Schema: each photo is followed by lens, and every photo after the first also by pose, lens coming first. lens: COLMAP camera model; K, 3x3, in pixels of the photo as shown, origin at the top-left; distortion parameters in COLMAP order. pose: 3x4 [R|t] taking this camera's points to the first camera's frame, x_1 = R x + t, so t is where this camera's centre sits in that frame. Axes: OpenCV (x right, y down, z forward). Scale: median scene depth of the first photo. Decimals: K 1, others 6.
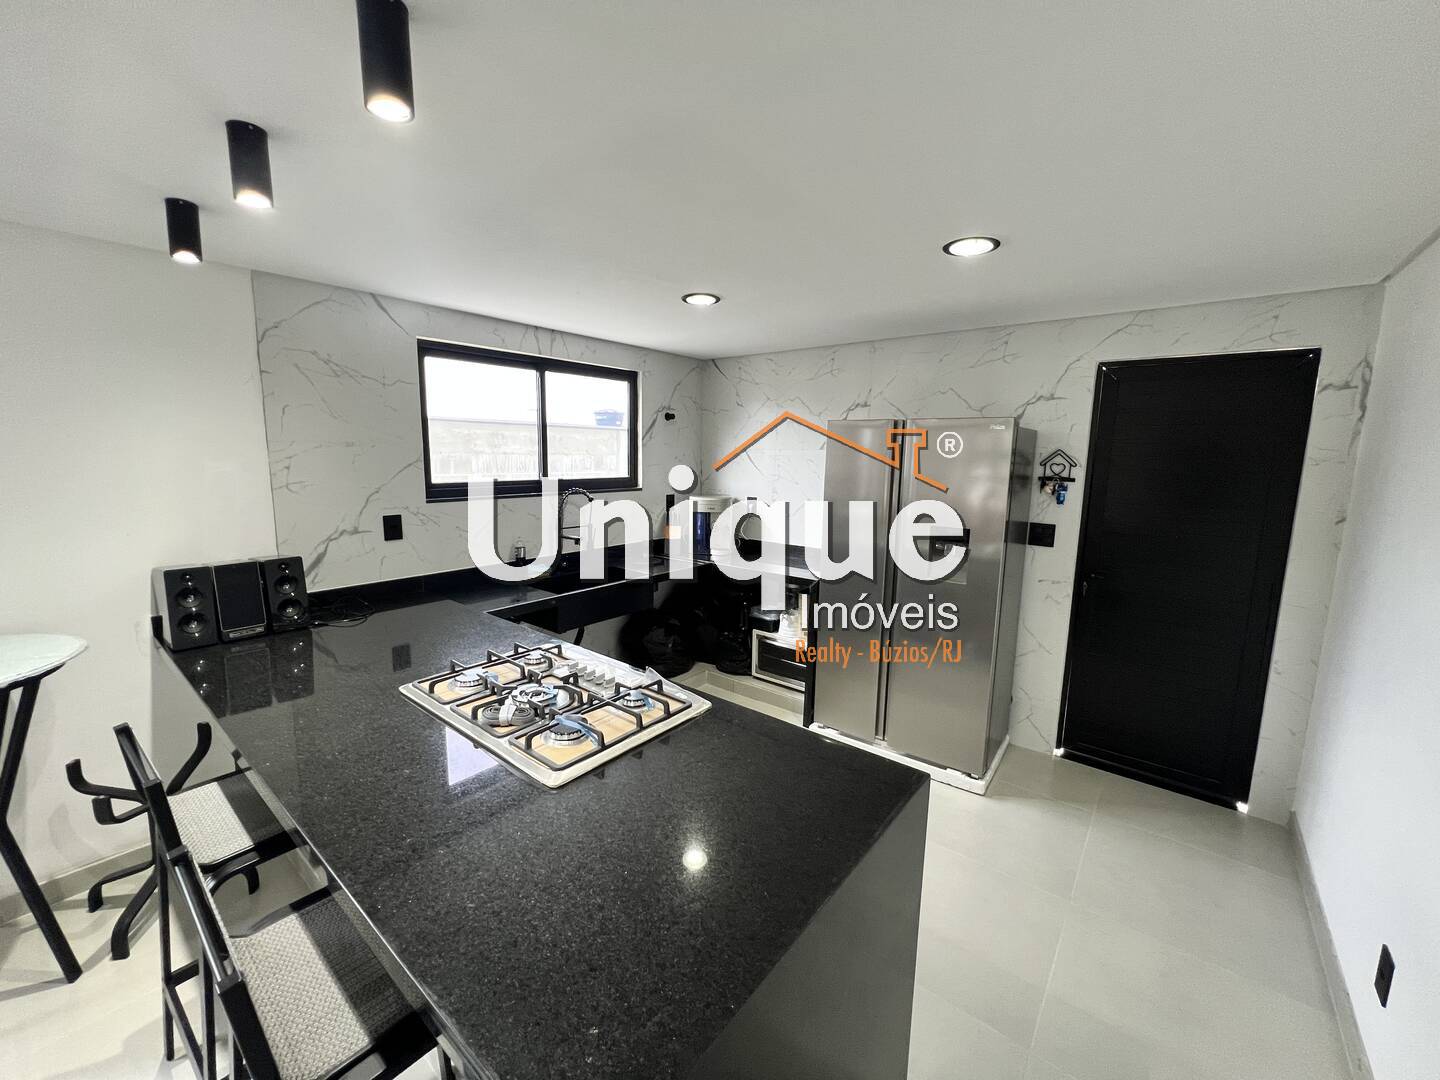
lens RADIAL K [[578.8, 0, 718.9], [0, 578.8, 542.3], [0, 0, 1]] dist [-0.001780, 0.000064]
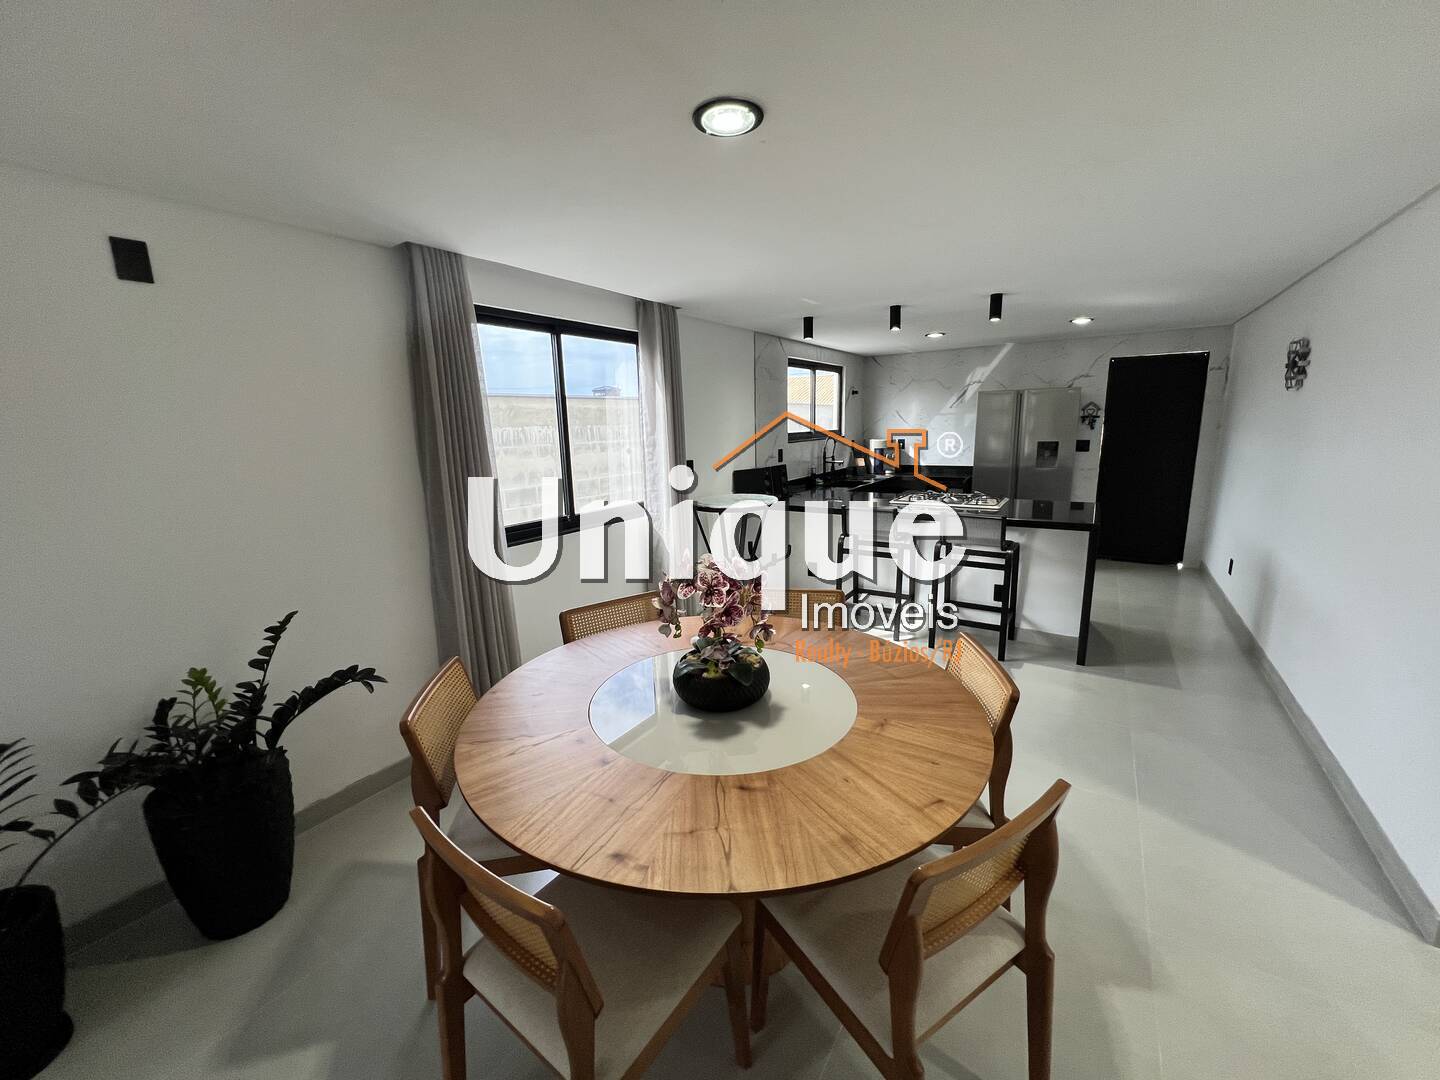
lens RADIAL K [[578.8, 0, 719.7], [0, 578.8, 535.5], [0, 0, 1]] dist [-0.001780, 0.000064]
pose [[0.992970, -0.068075, 0.096827, -0.919152], [0.062838, 0.996443, 0.056146, 0.107340], [-0.100304, -0.049667, 0.993716, -0.887946]]
